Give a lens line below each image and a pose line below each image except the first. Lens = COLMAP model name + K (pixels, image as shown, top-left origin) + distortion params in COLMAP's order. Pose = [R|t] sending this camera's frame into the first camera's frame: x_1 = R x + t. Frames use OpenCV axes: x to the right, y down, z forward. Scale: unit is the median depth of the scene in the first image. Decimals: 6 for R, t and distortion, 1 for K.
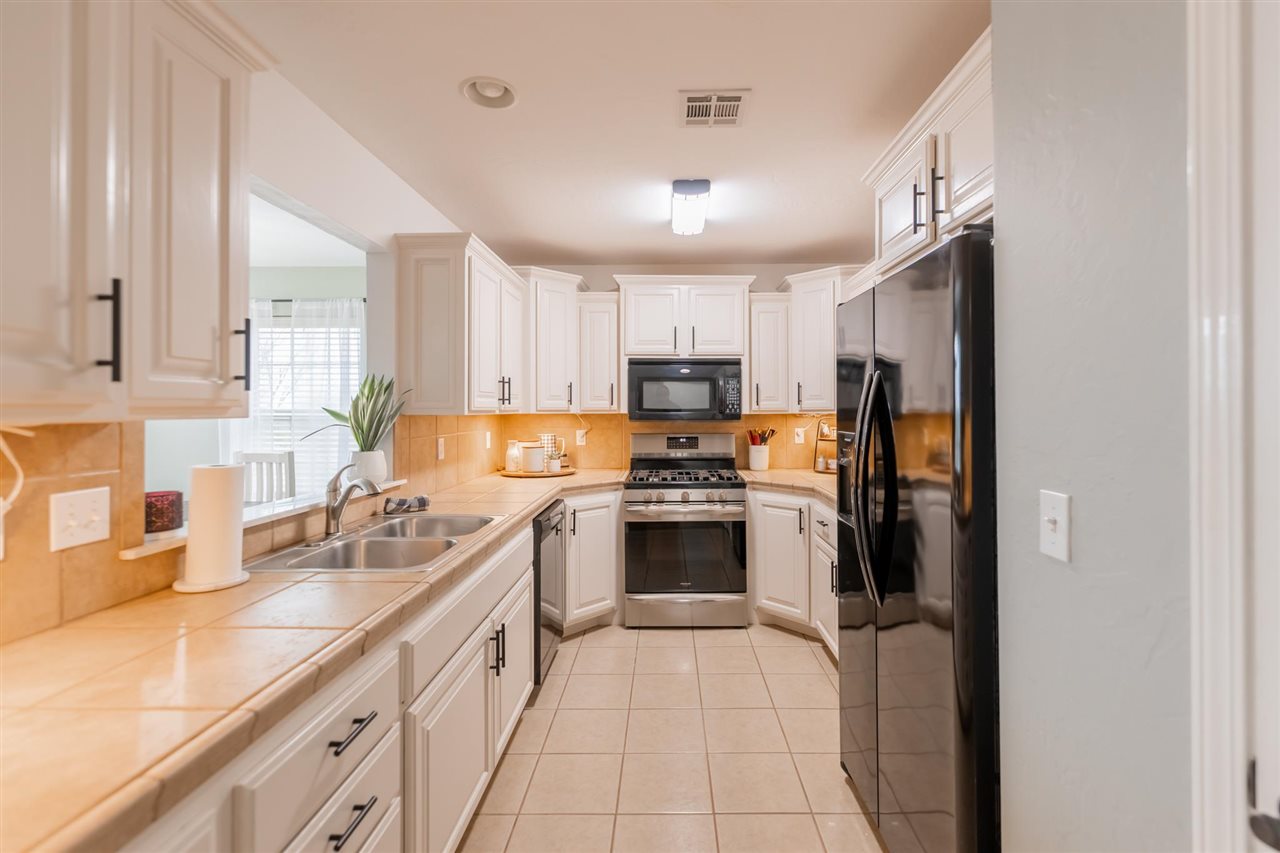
lens RADIAL K [[558.1, 0, 671.2], [0, 558.1, 402.6], [0, 0, 1]] dist [0.000101, 0.001142]
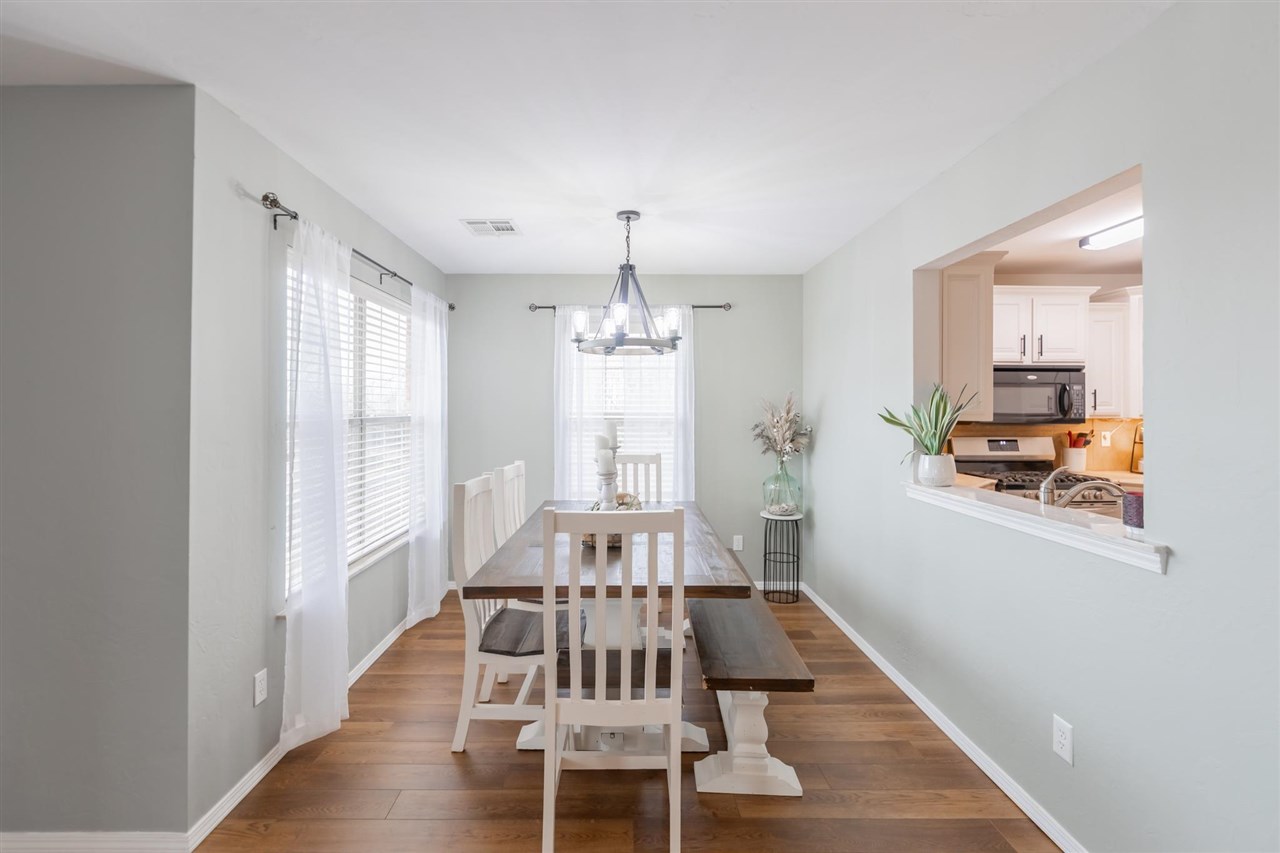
lens RADIAL K [[558.1, 0, 635.3], [0, 558.1, 404.8], [0, 0, 1]] dist [0.000101, 0.001142]
pose [[0.999982, 0.001792, -0.005780, -0.716019], [-0.001792, 0.999998, -0.000033, -0.003141], [0.005780, 0.000044, 0.999983, -0.059304]]
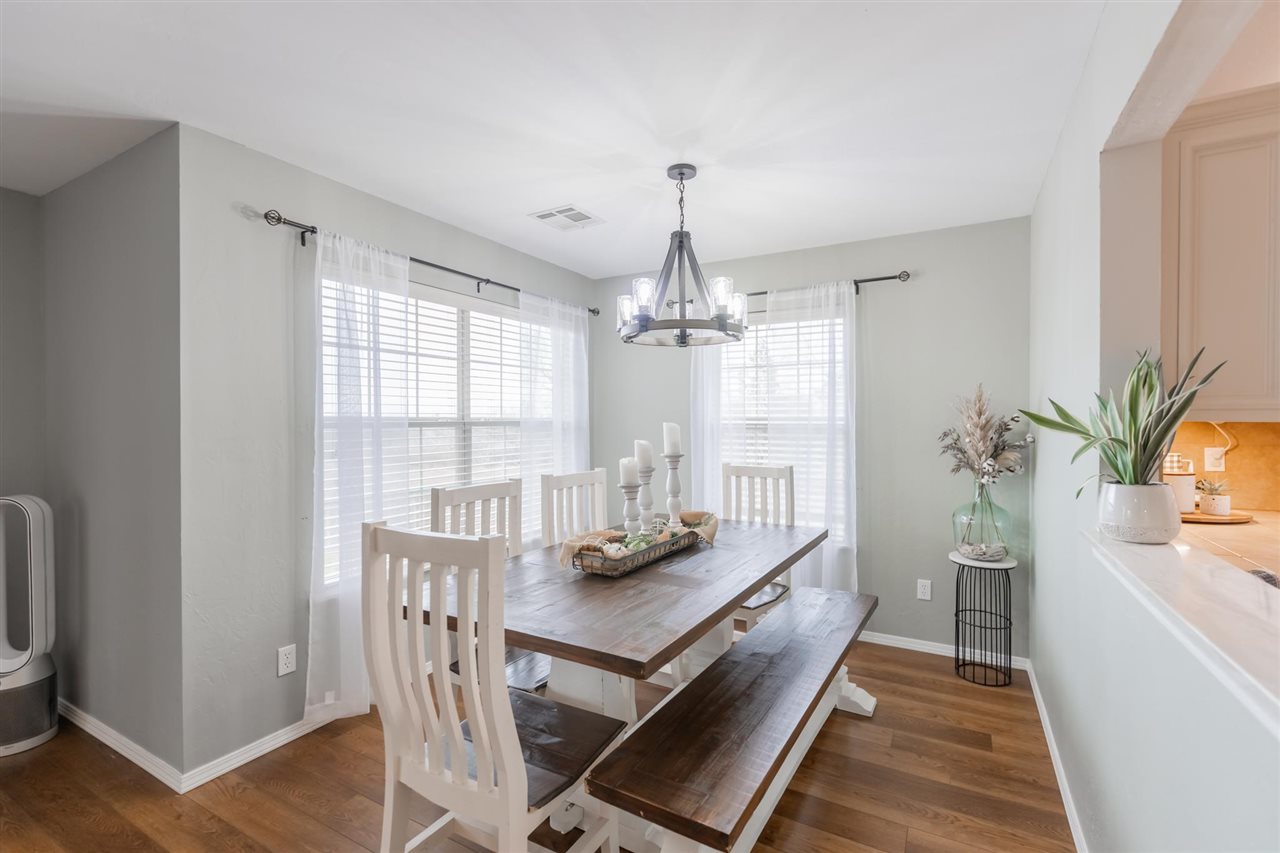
lens RADIAL K [[558.1, 0, 646.9], [0, 558.1, 422.8], [0, 0, 1]] dist [0.000101, 0.001142]
pose [[0.874531, 0.001078, -0.484968, -0.449168], [0.005523, 0.999911, 0.012180, 0.010420], [0.484938, -0.013330, 0.874447, 0.147773]]
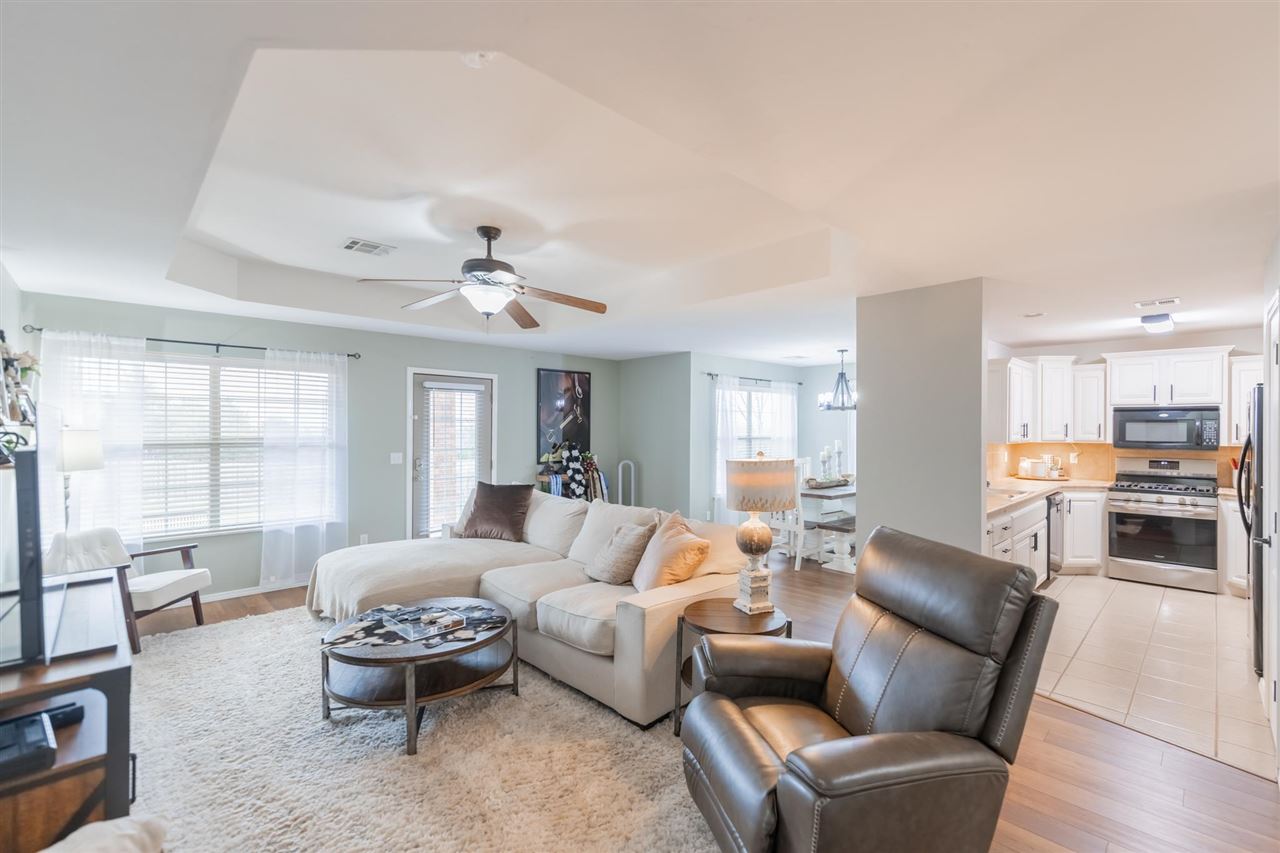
lens RADIAL K [[558.1, 0, 649.1], [0, 558.1, 428.3], [0, 0, 1]] dist [0.000101, 0.001142]
pose [[0.696710, 0.006444, -0.717324, 0.134867], [0.003011, 0.999925, 0.011908, -0.044305], [0.717347, -0.010456, 0.696638, -0.977149]]
